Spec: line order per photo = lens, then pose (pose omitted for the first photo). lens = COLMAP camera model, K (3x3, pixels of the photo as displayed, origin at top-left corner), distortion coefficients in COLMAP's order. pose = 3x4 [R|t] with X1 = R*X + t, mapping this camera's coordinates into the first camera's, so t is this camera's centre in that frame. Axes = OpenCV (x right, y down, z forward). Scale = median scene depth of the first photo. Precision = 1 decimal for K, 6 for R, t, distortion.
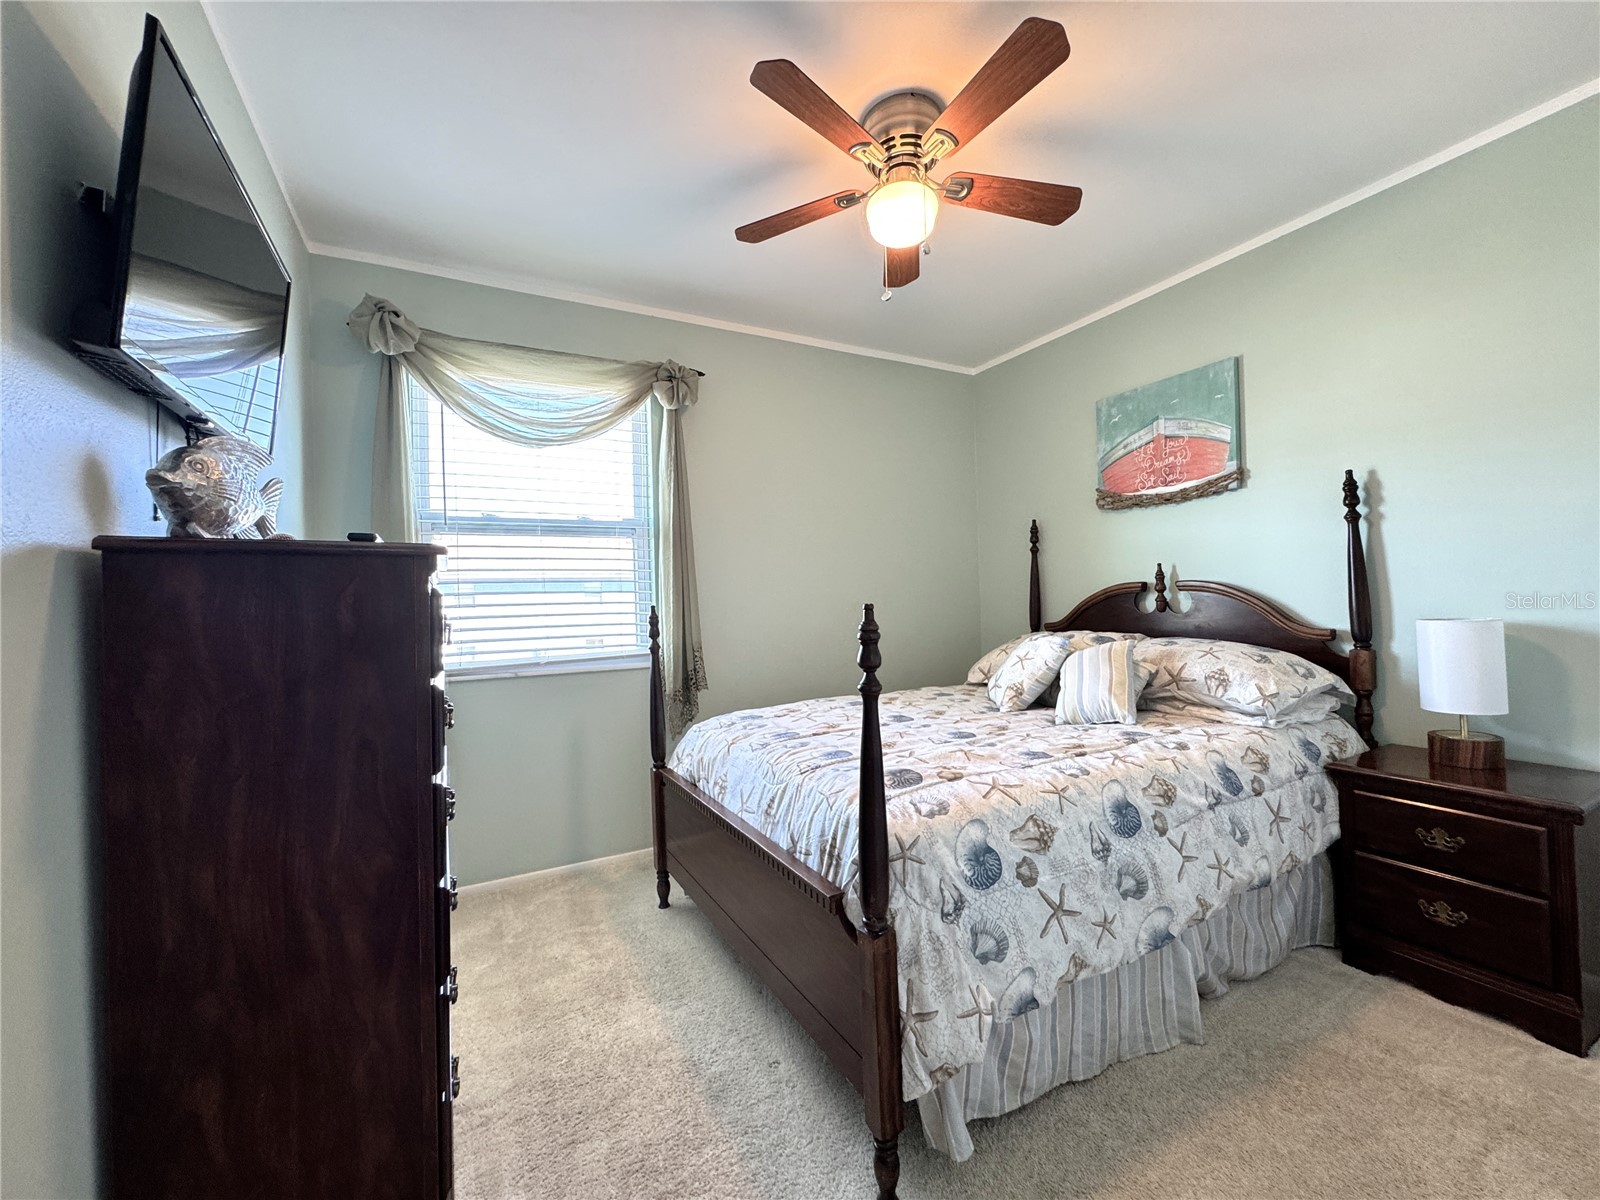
lens RADIAL K [[636.8, 0, 805.0], [0, 636.8, 593.3], [0, 0, 1]] dist [-0.005774, 0.000660]
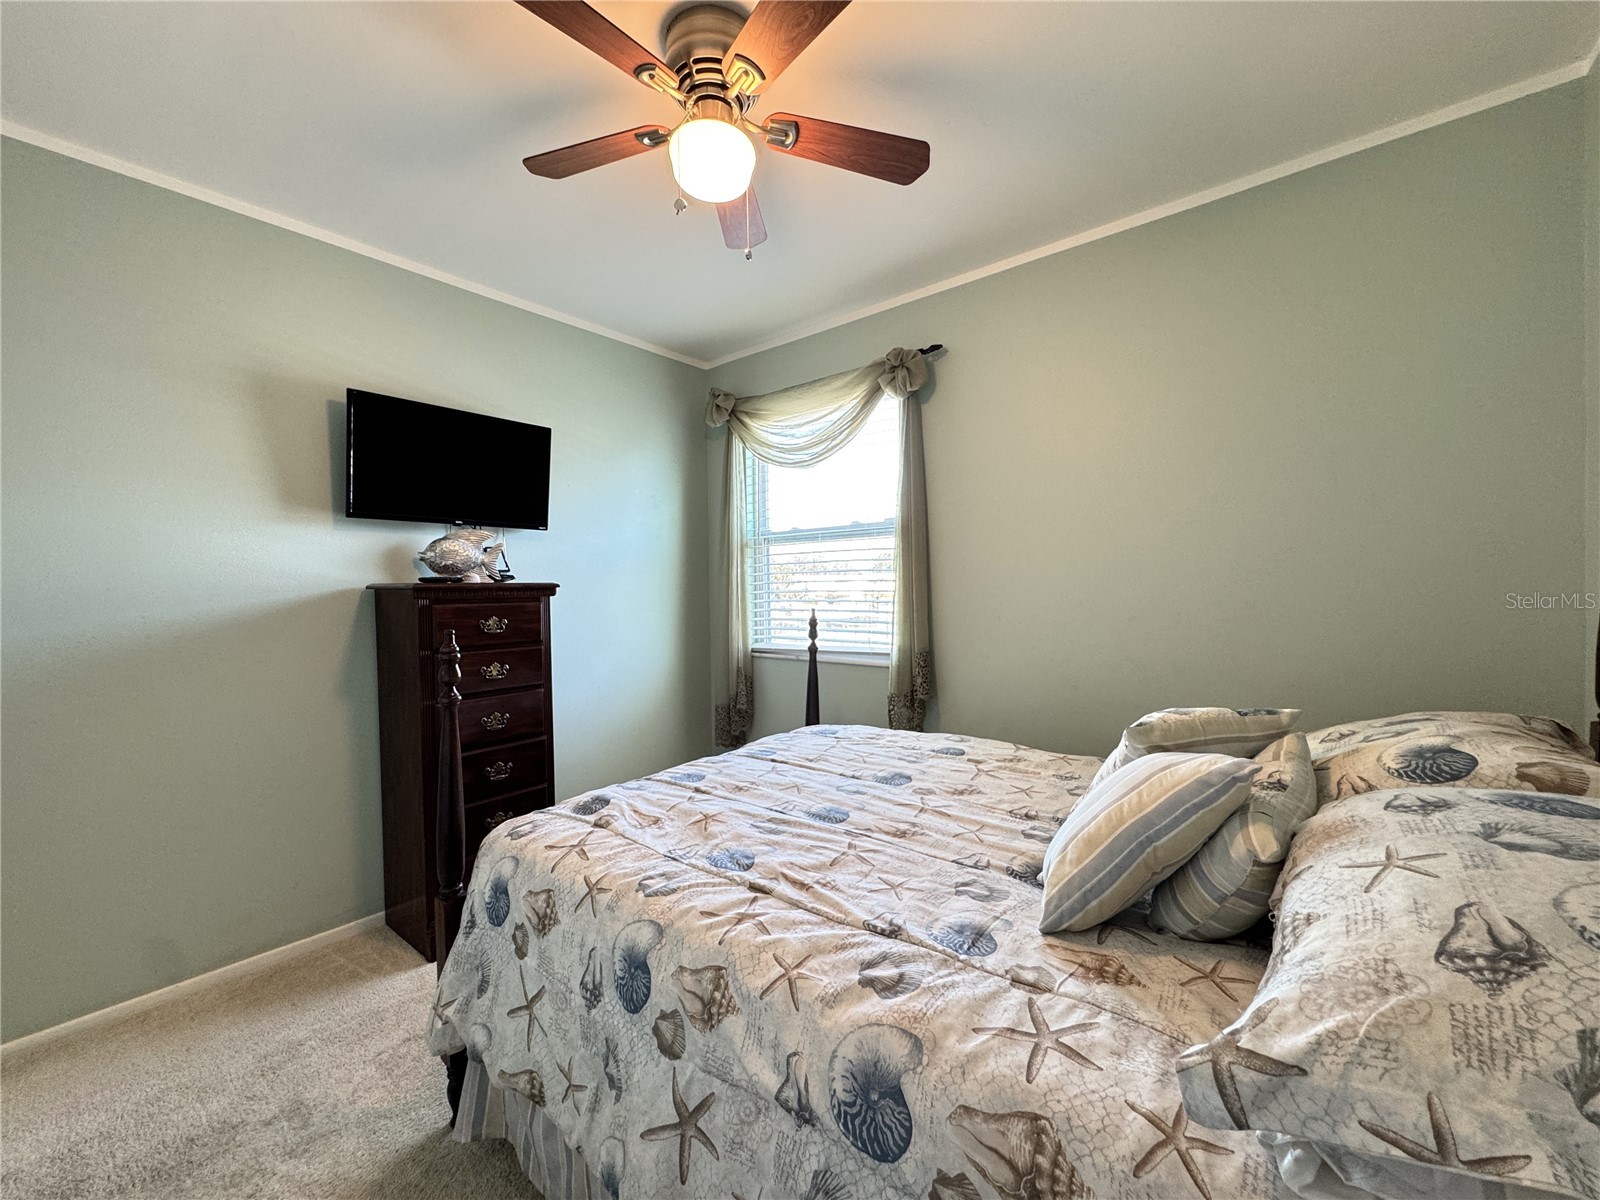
lens RADIAL K [[636.8, 0, 805.9], [0, 636.8, 599.7], [0, 0, 1]] dist [-0.005774, 0.000660]
pose [[0.388381, 0.036516, -0.920775, 0.735725], [0.011869, 0.998933, 0.044622, -0.041465], [0.921422, -0.028259, 0.387534, 0.583814]]
